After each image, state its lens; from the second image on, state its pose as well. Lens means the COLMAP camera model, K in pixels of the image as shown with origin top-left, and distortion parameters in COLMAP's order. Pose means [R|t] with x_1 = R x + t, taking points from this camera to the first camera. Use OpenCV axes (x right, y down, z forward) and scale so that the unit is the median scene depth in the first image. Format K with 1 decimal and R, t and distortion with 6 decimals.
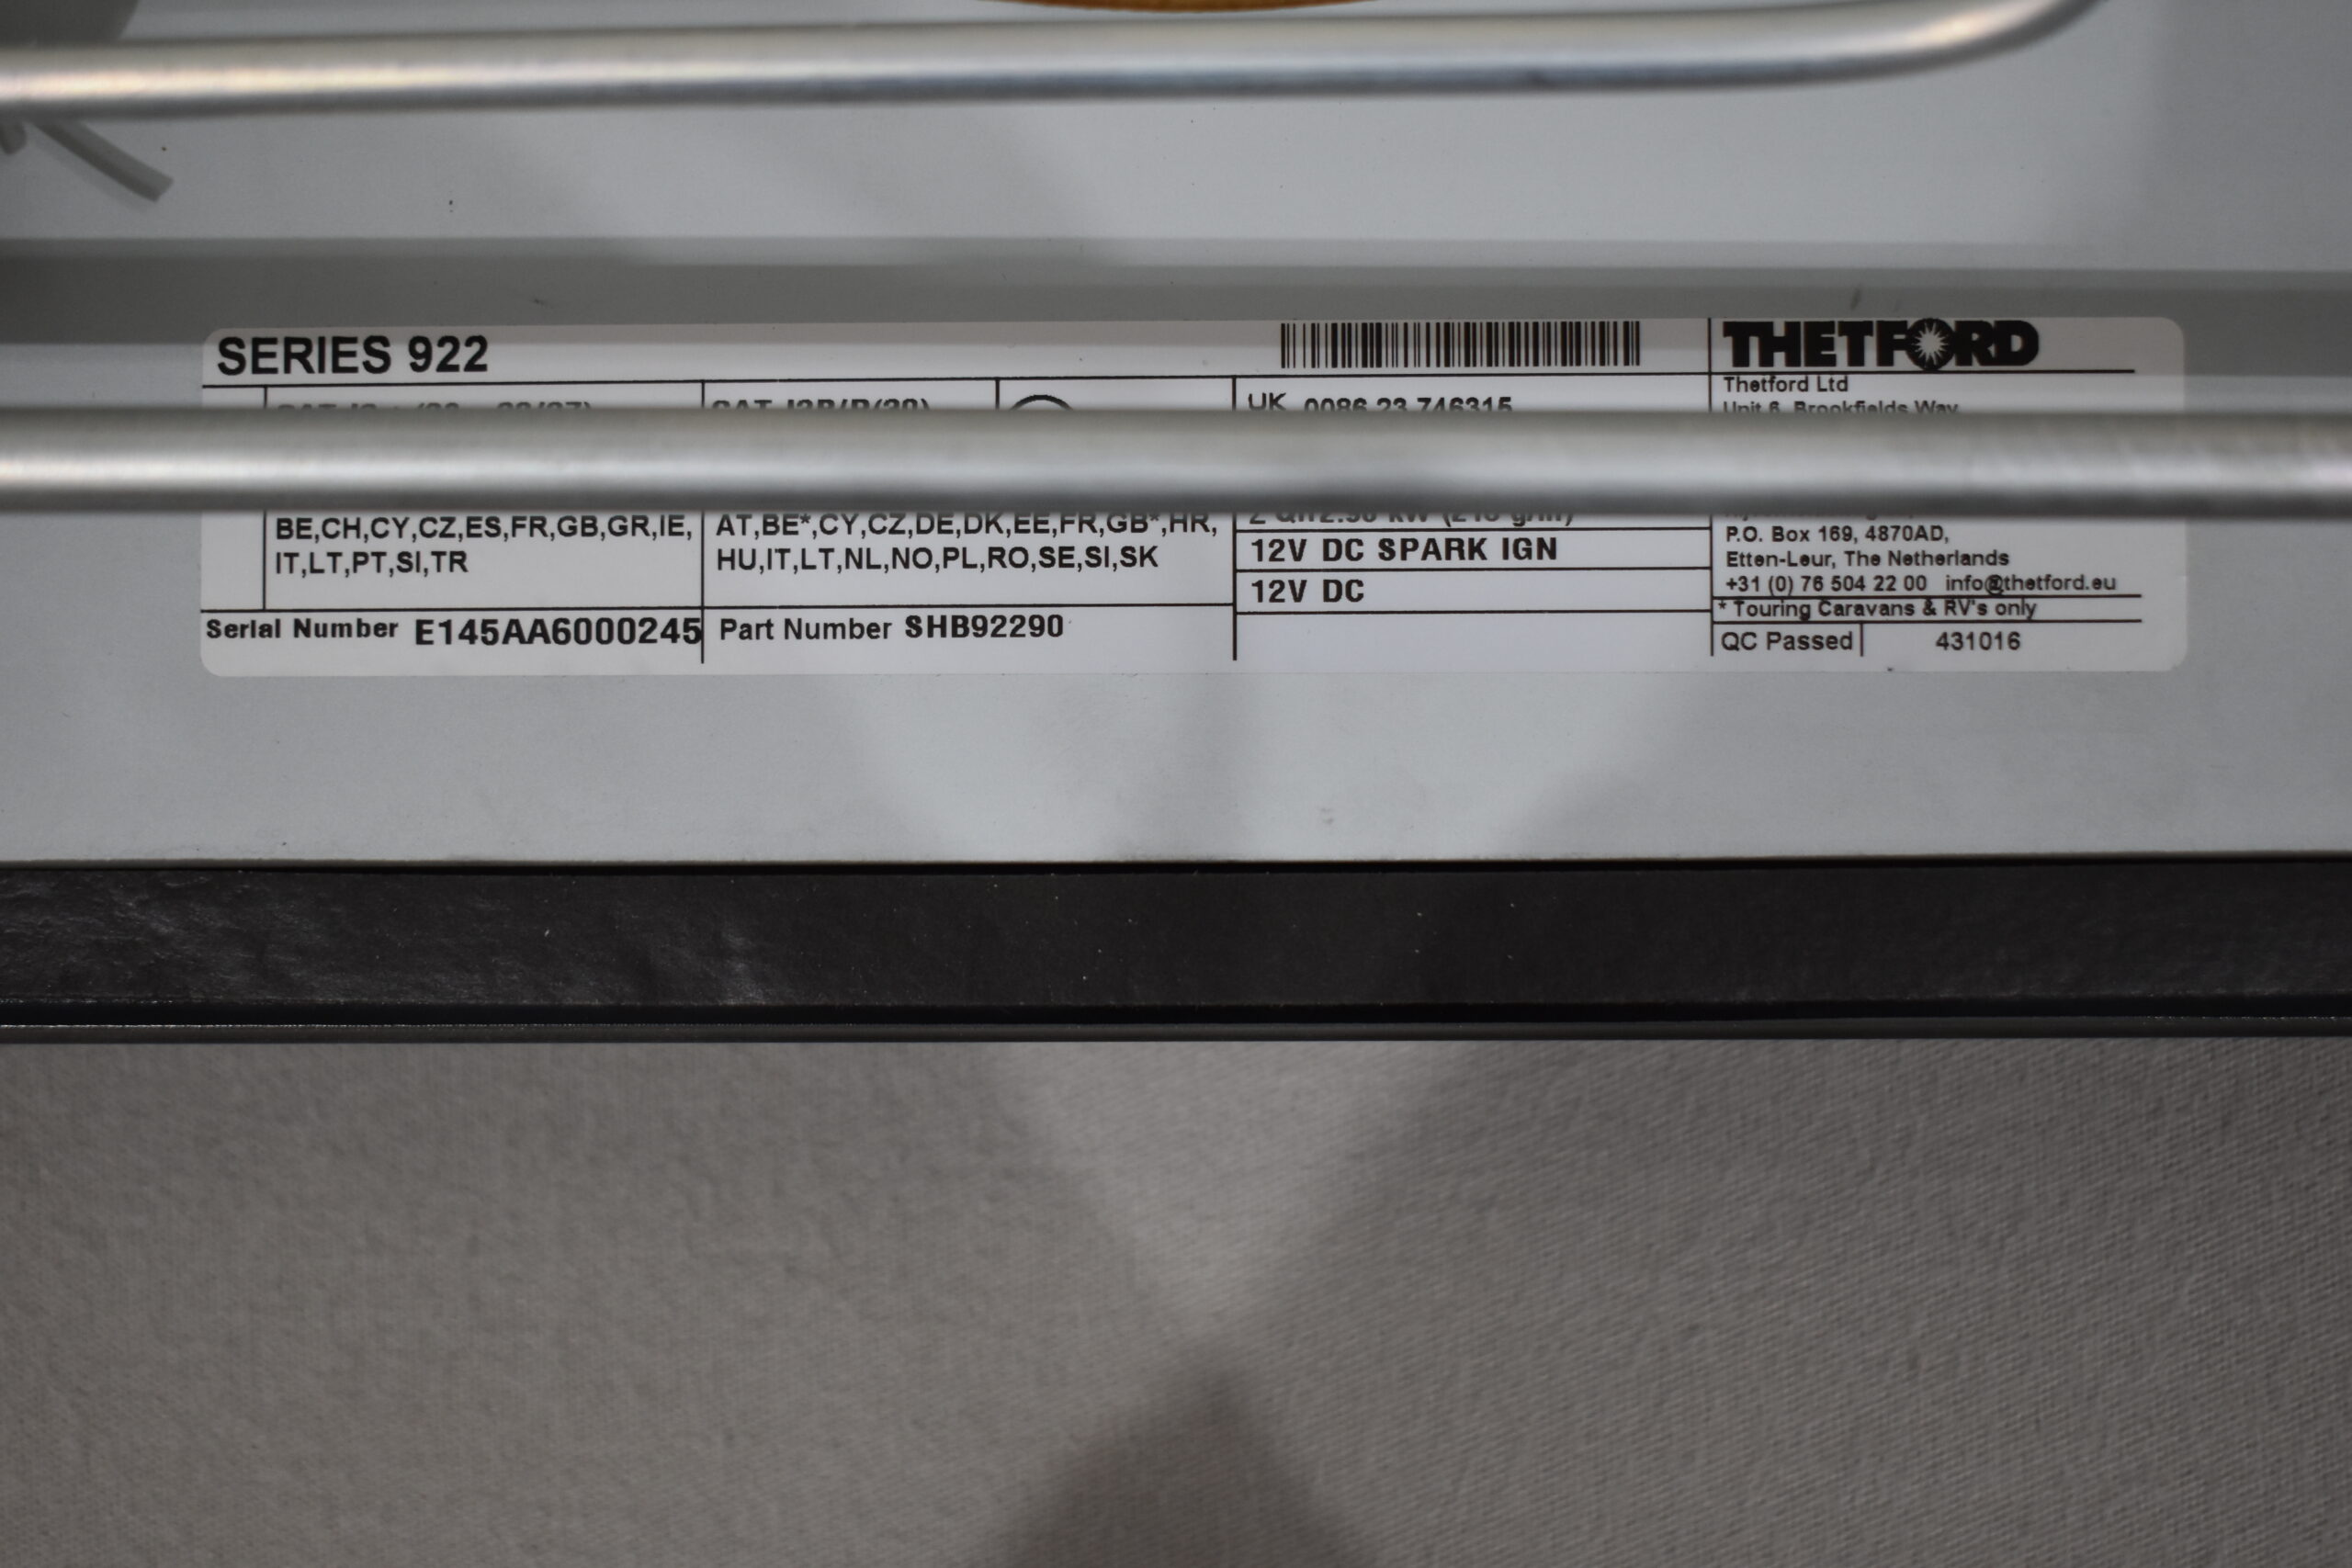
lens RADIAL K [[3250.4, 0, 1177.0], [0, 3250.4, 611.5], [0, 0, 1]] dist [-0.058811, 0.003733]
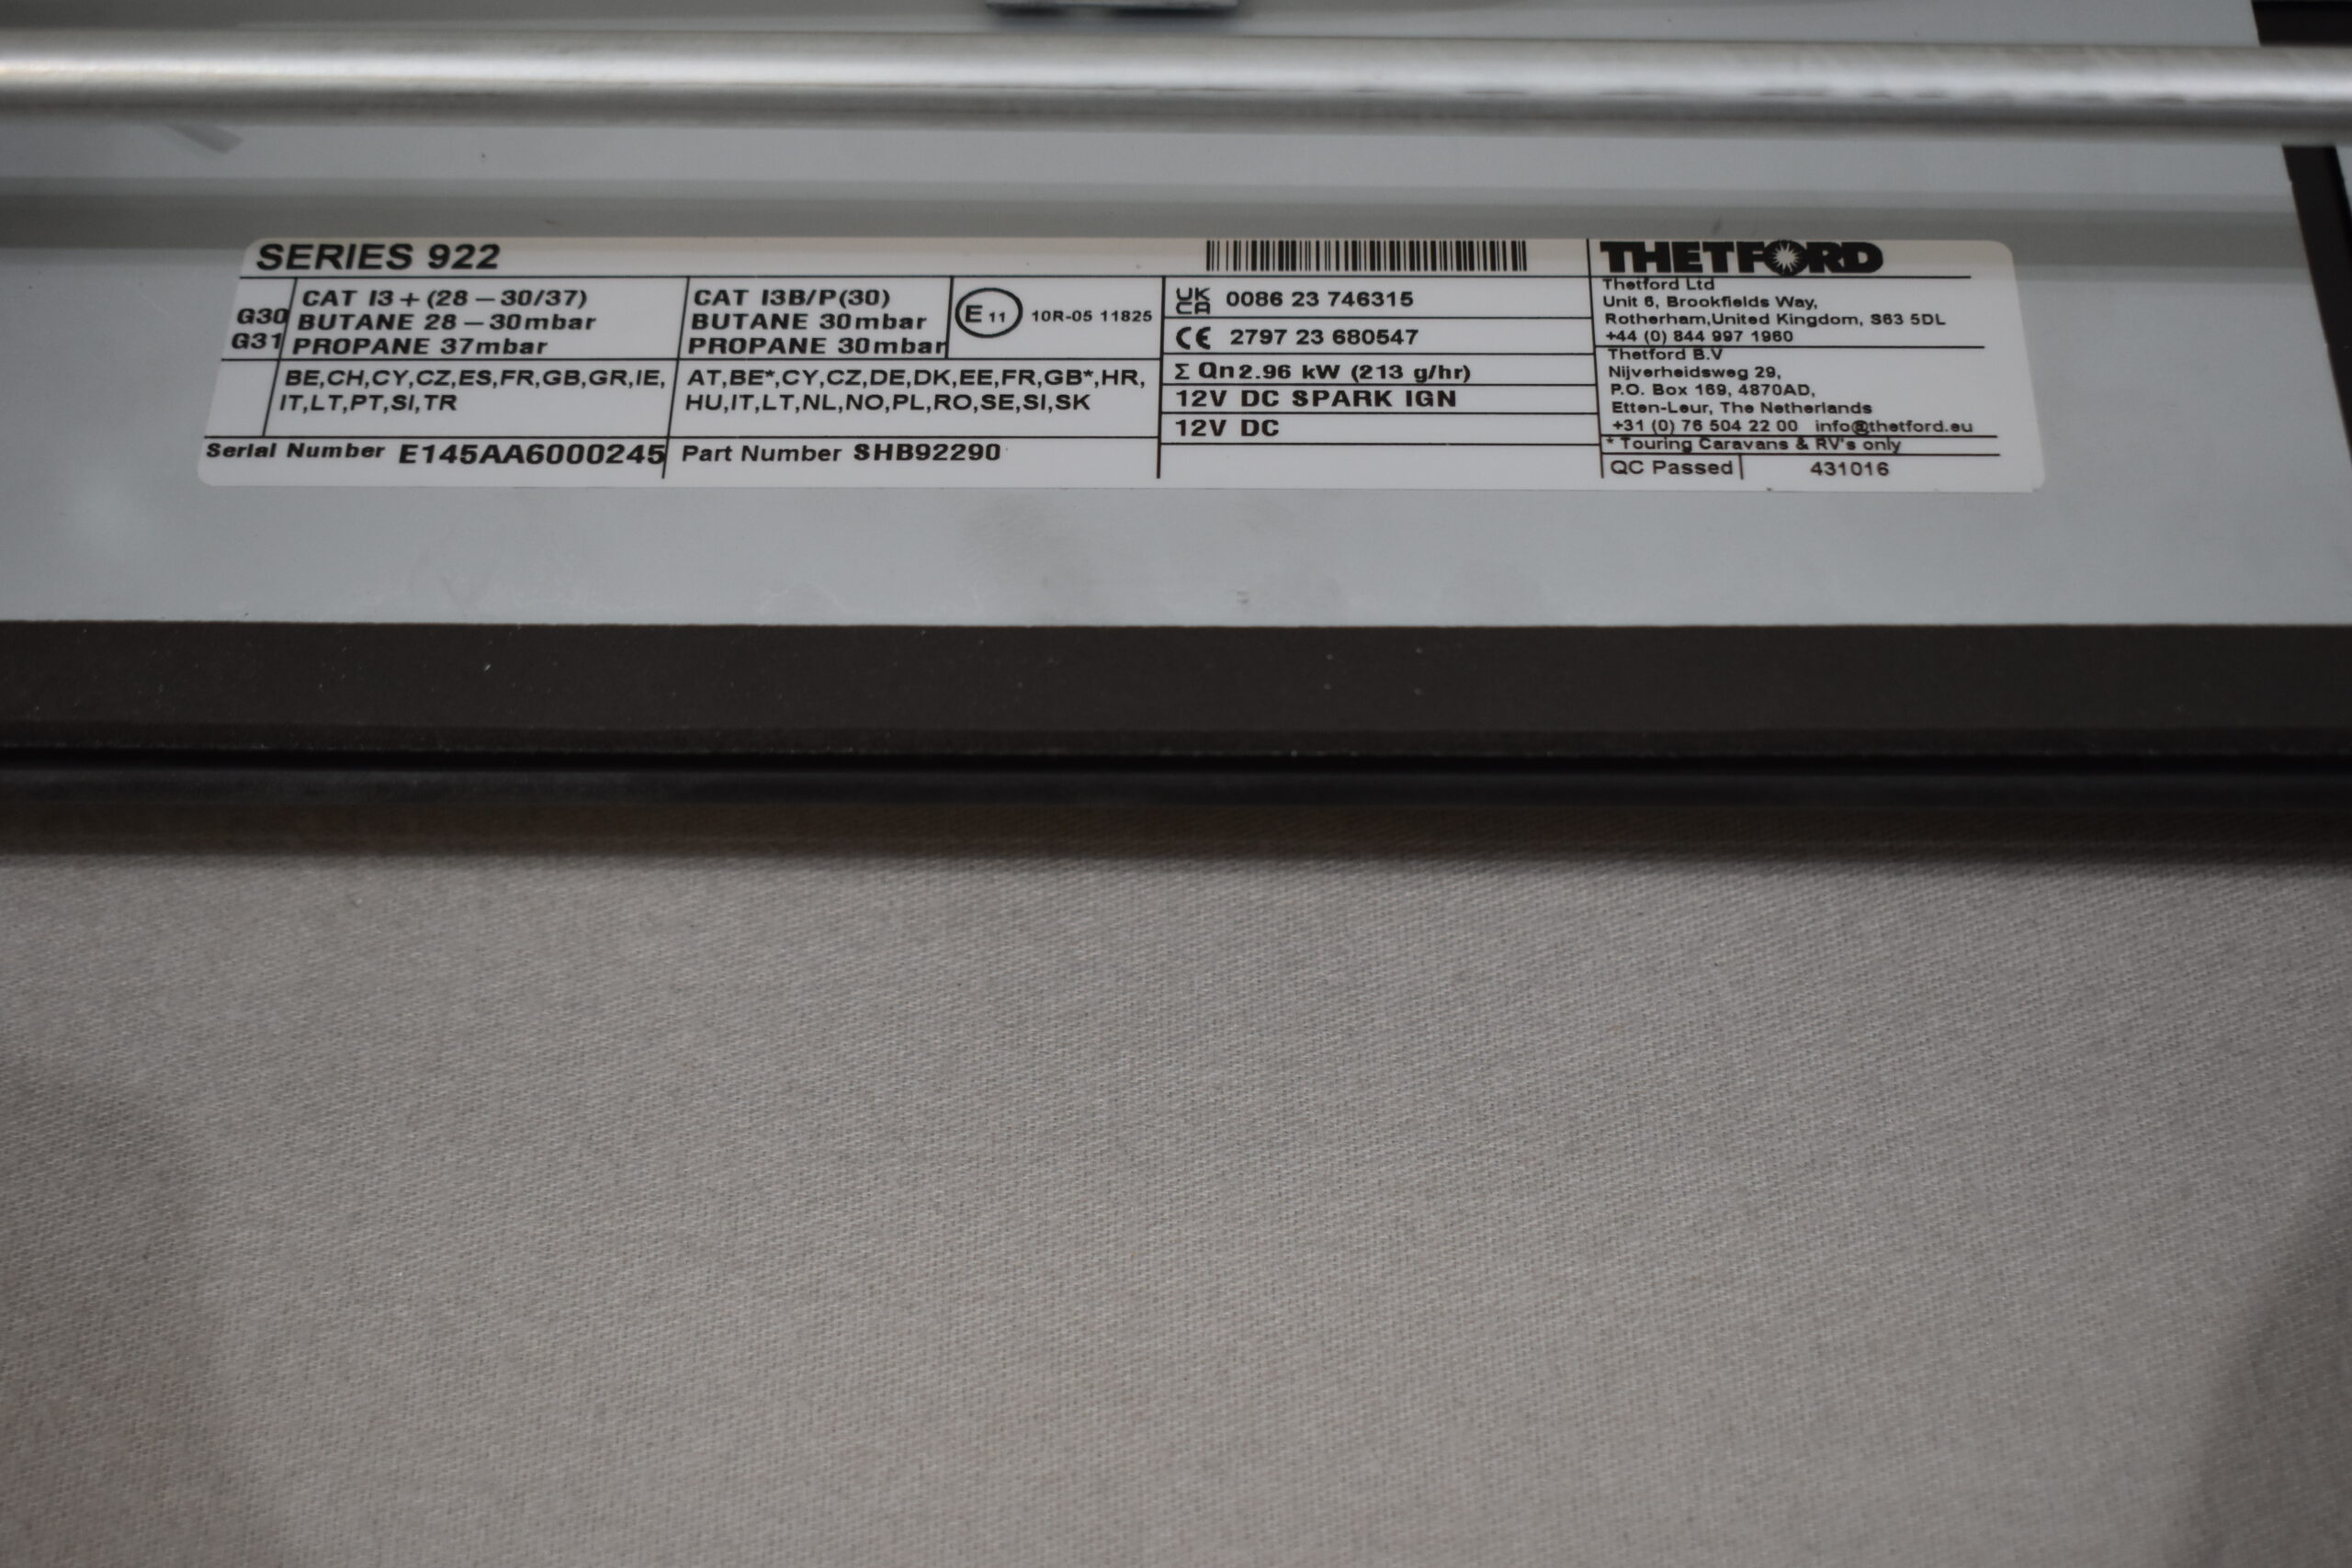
lens RADIAL K [[3250.4, 0, 1177.0], [0, 3250.4, 611.5], [0, 0, 1]] dist [-0.058811, 0.003733]
pose [[0.999776, 0.020377, -0.005689, 0.030841], [-0.020452, 0.862019, -0.506463, 0.594369], [-0.005416, 0.506466, 0.862243, 0.095804]]
